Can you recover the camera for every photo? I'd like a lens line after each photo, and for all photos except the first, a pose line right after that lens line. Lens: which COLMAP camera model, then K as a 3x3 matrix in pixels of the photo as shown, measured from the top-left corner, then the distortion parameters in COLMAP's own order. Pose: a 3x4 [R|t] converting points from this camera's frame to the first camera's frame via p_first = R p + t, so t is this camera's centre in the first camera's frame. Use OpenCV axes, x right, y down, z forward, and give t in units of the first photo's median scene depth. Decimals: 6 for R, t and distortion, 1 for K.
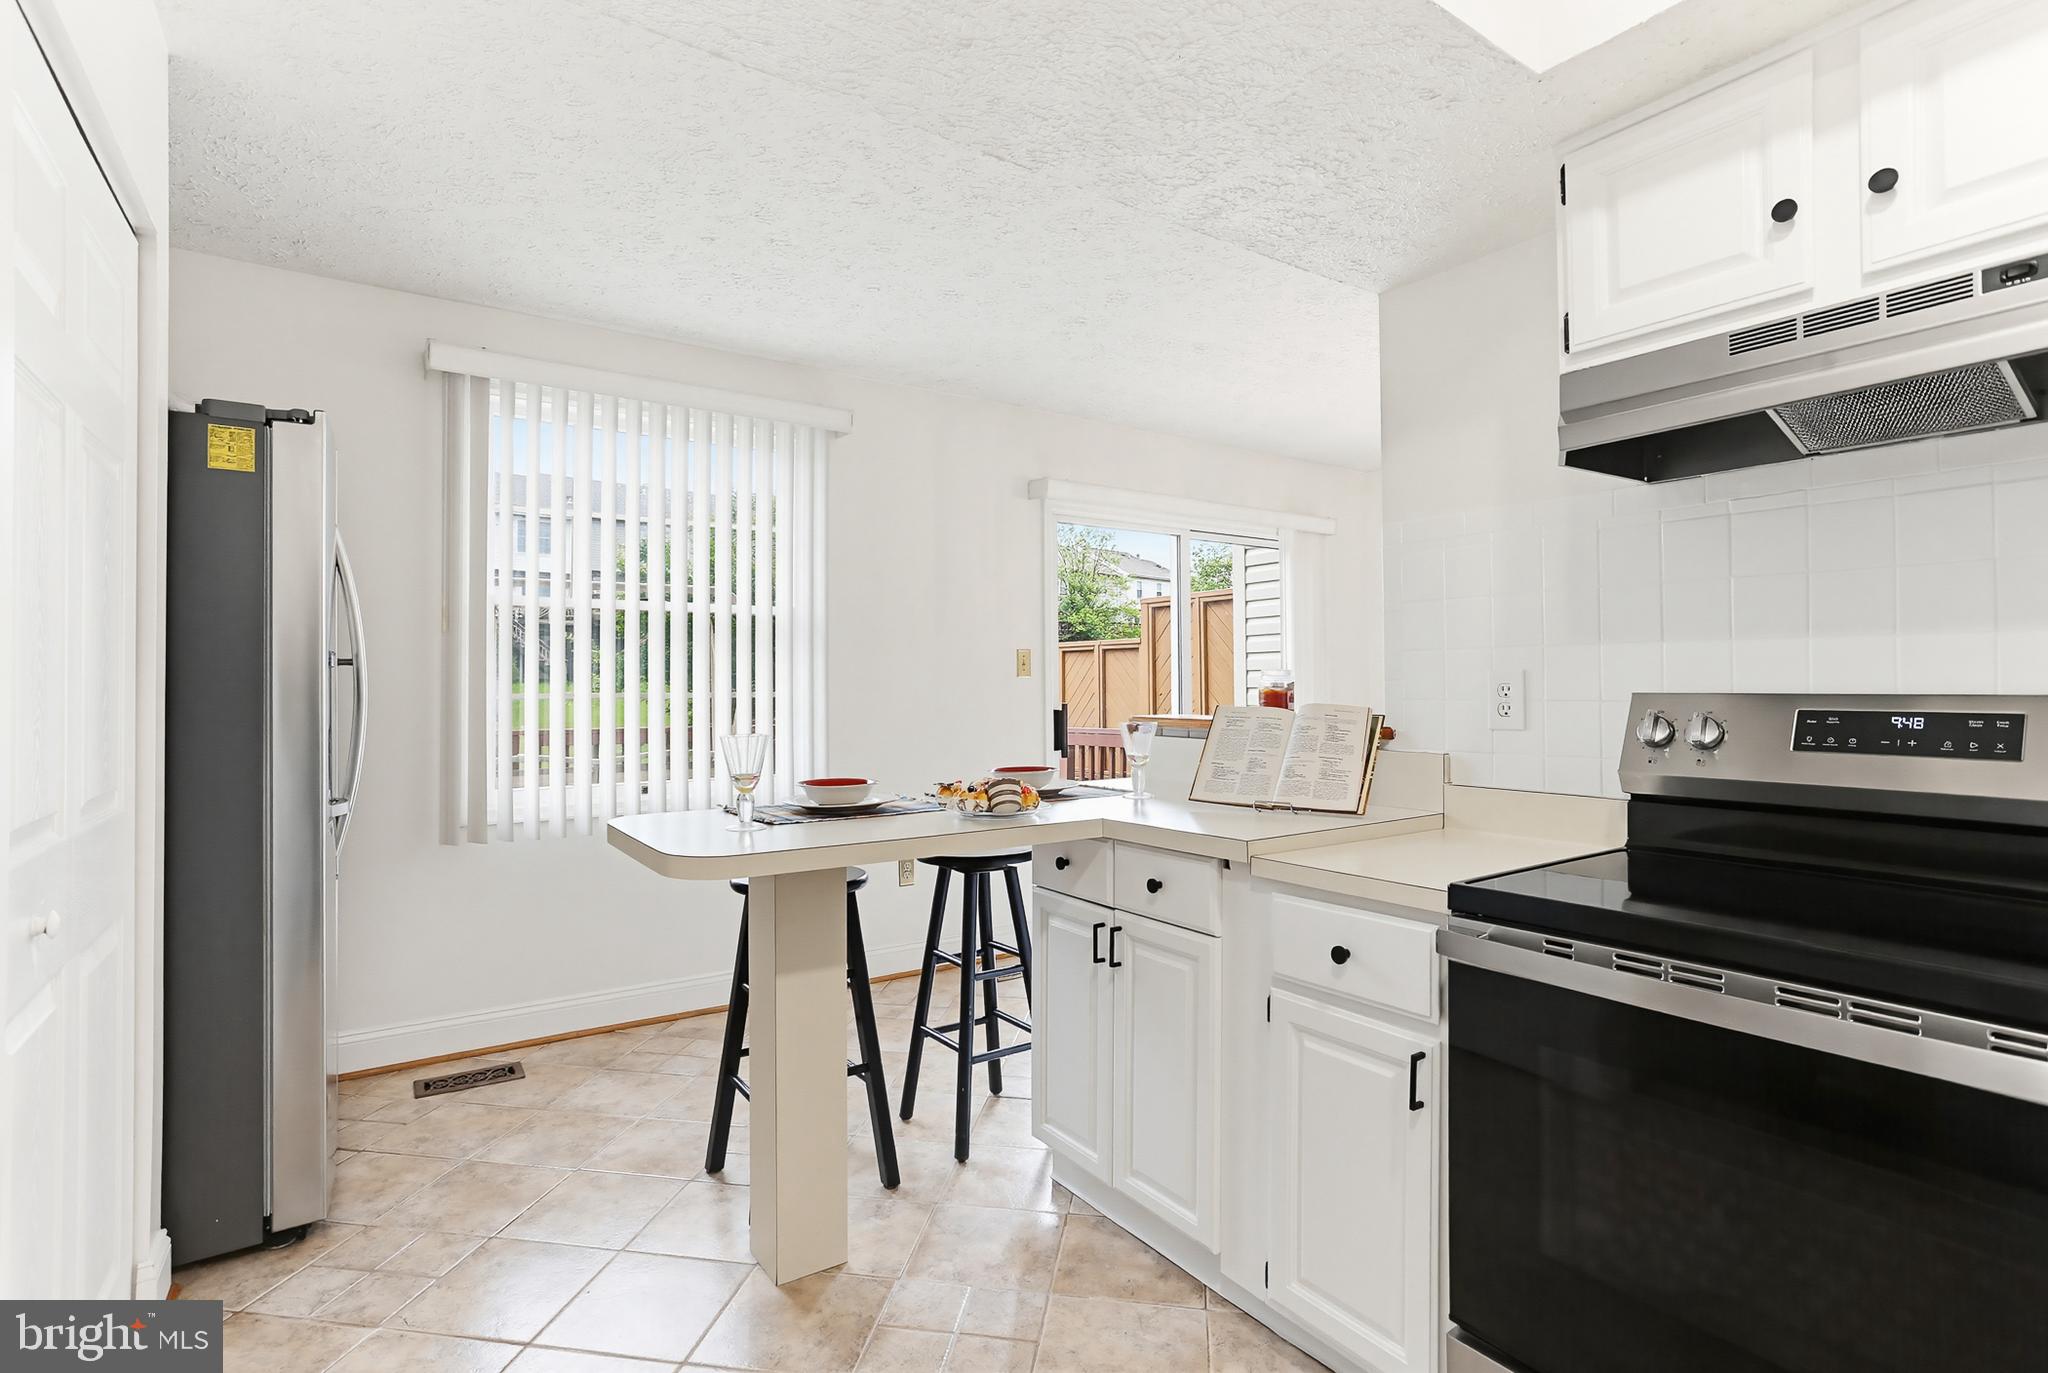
lens RADIAL K [[990.1, 0, 1024.0], [0, 990.1, 686.5], [0, 0, 1]] dist [-0.034347, 0.027231]
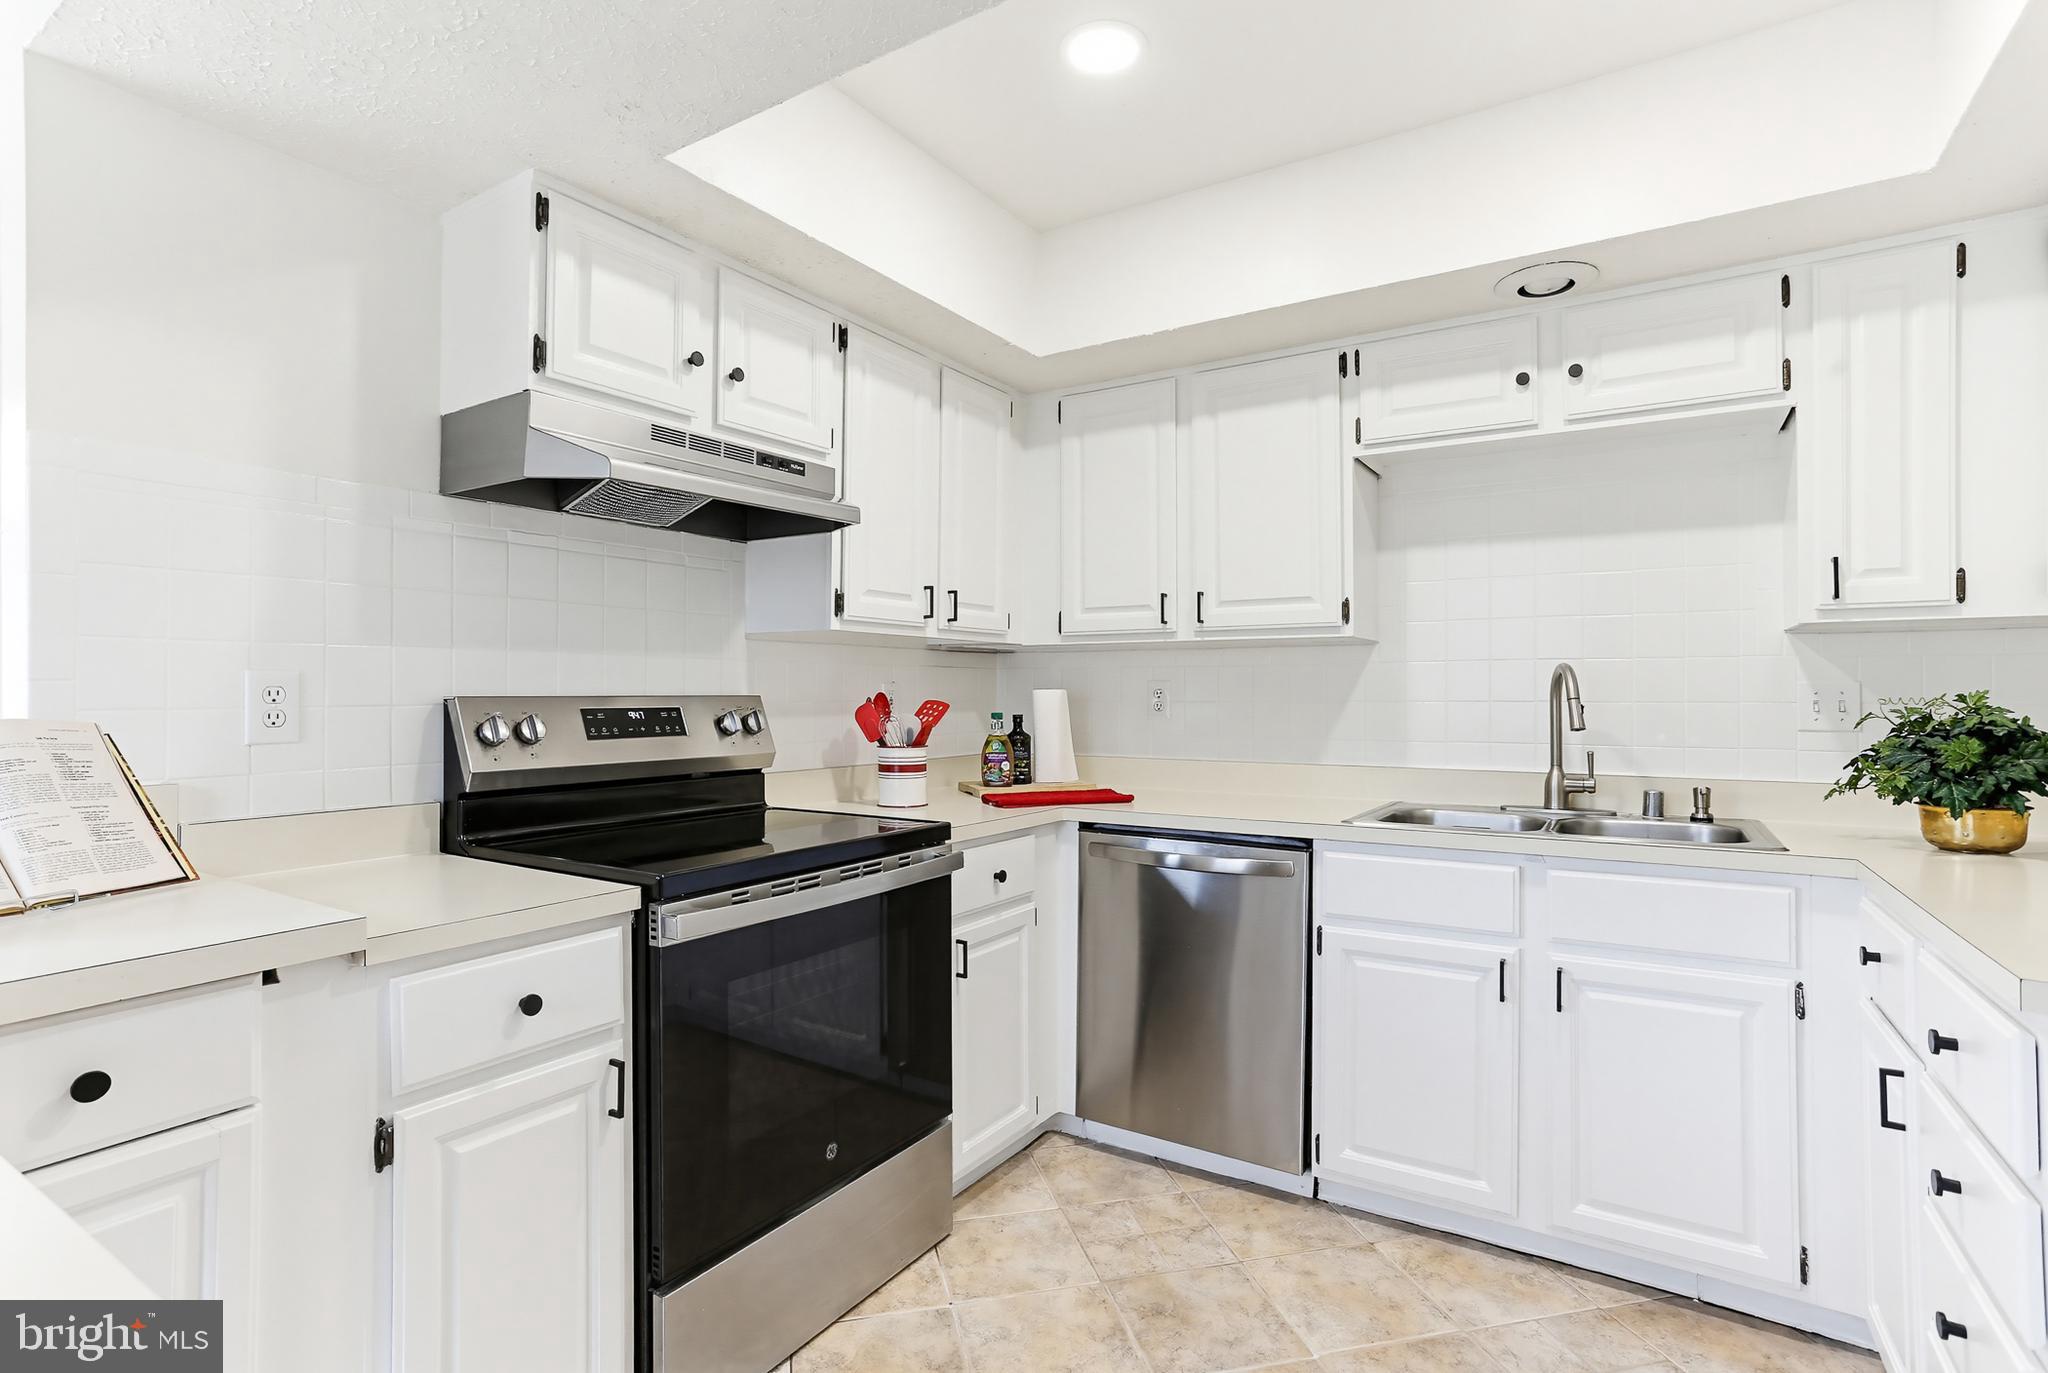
lens RADIAL K [[990.1, 0, 1024.0], [0, 990.1, 686.5], [0, 0, 1]] dist [-0.034347, 0.027231]
pose [[-0.363447, 0.004972, 0.931602, -0.656616], [0.000581, 0.999987, -0.005110, 0.001878], [-0.931615, -0.001316, -0.363445, 0.955506]]
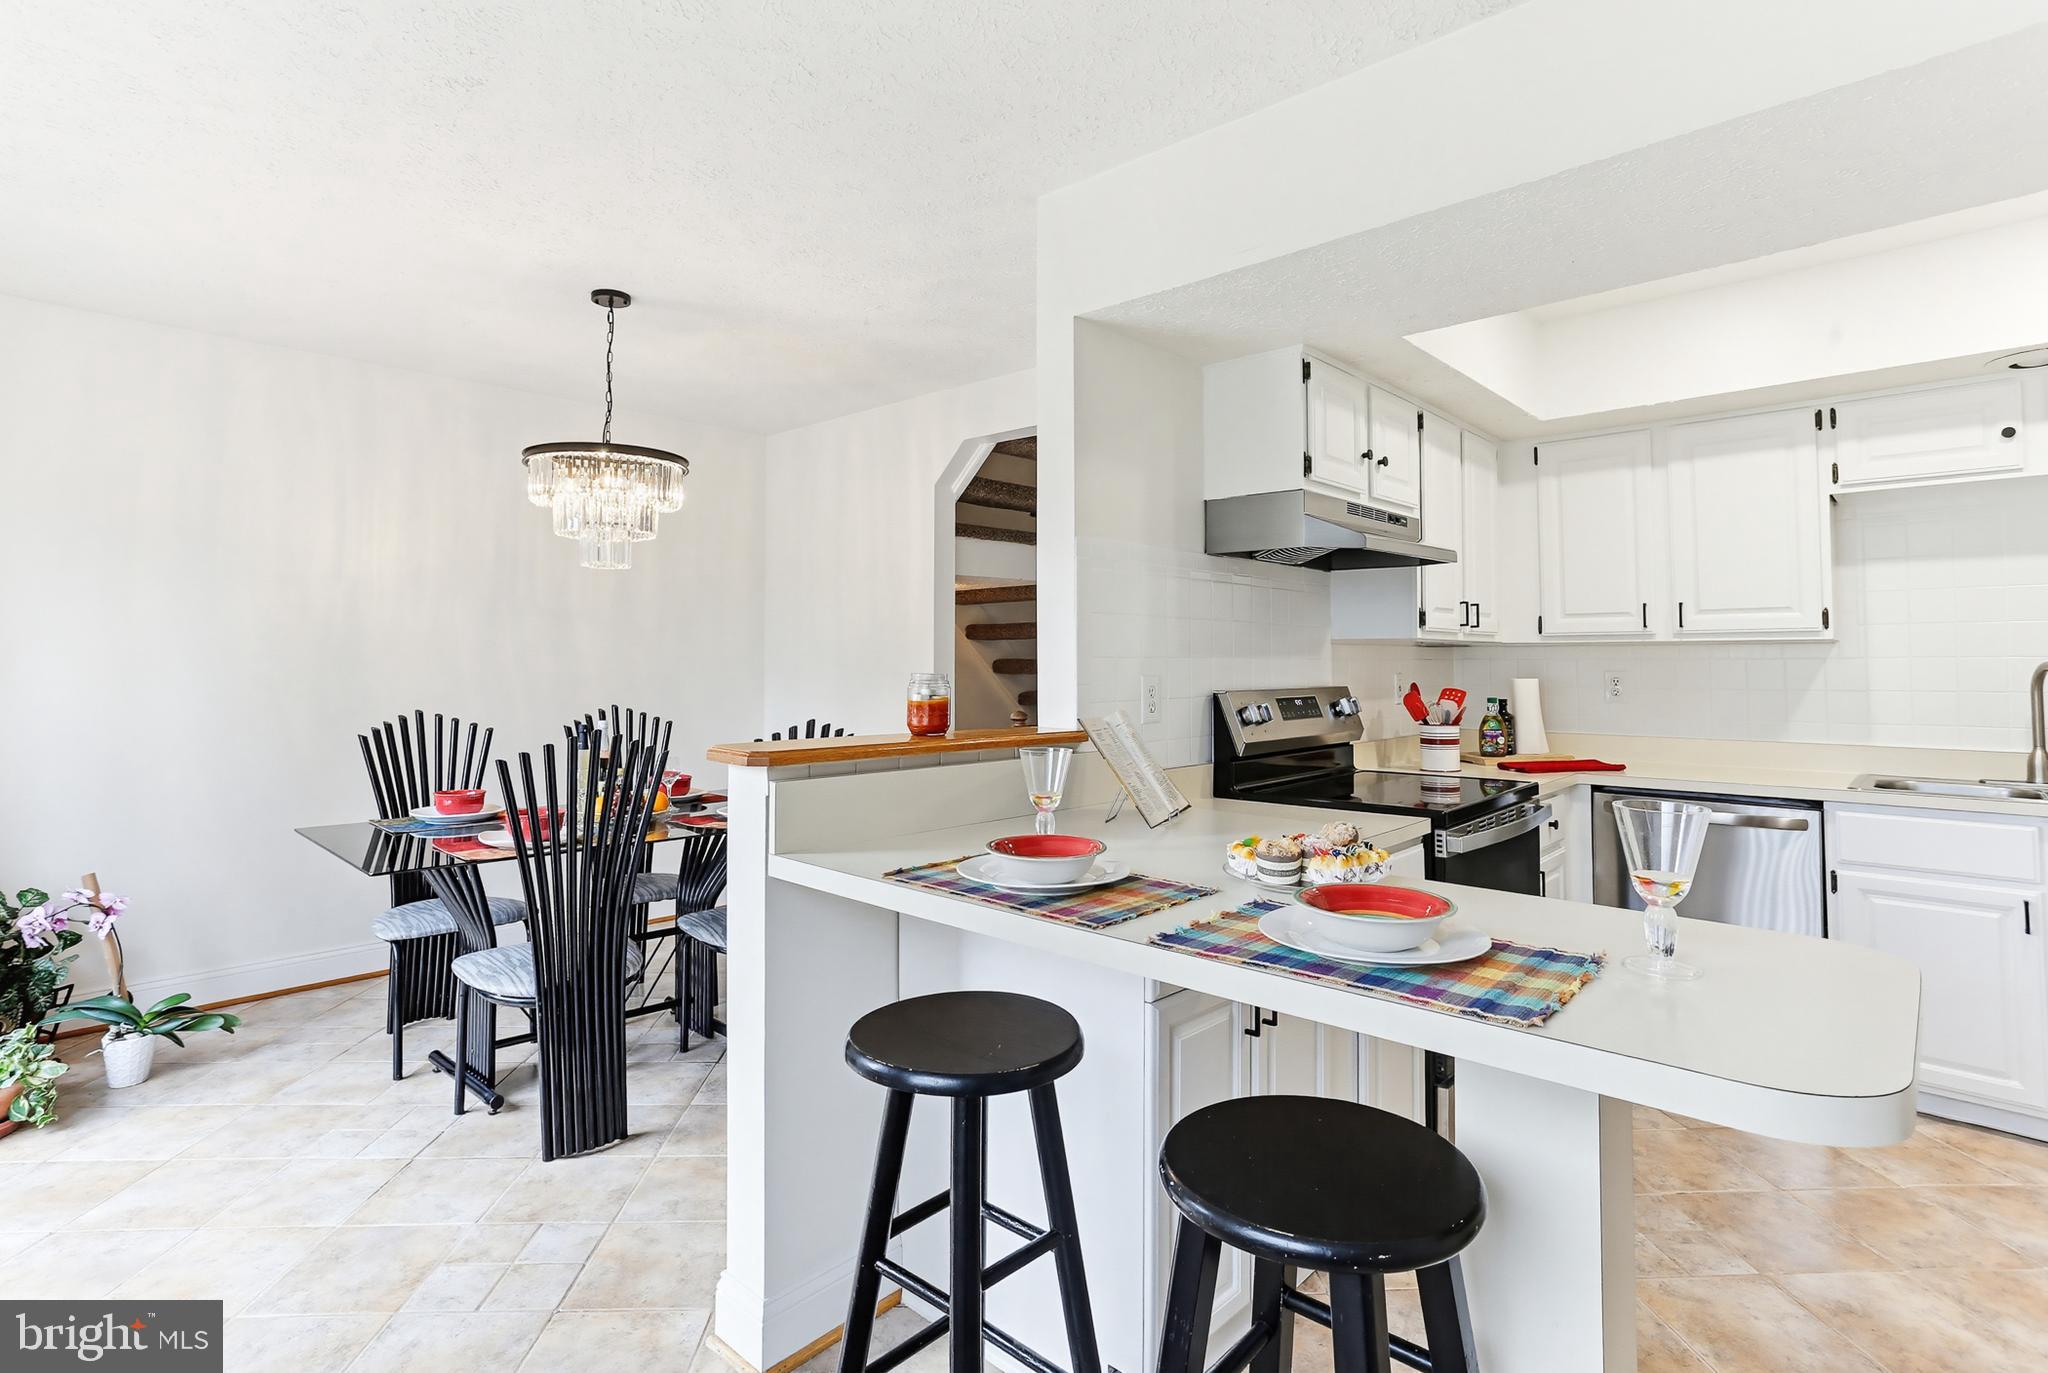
lens RADIAL K [[986.7, 0, 1026.6], [0, 986.7, 629.2], [0, 0, 1]] dist [-0.029510, 0.021250]
pose [[-0.196271, 0.033138, 0.979989, -0.978785], [0.001609, 0.999438, -0.033474, -0.045855], [-0.980548, -0.004993, -0.196214, 1.892077]]
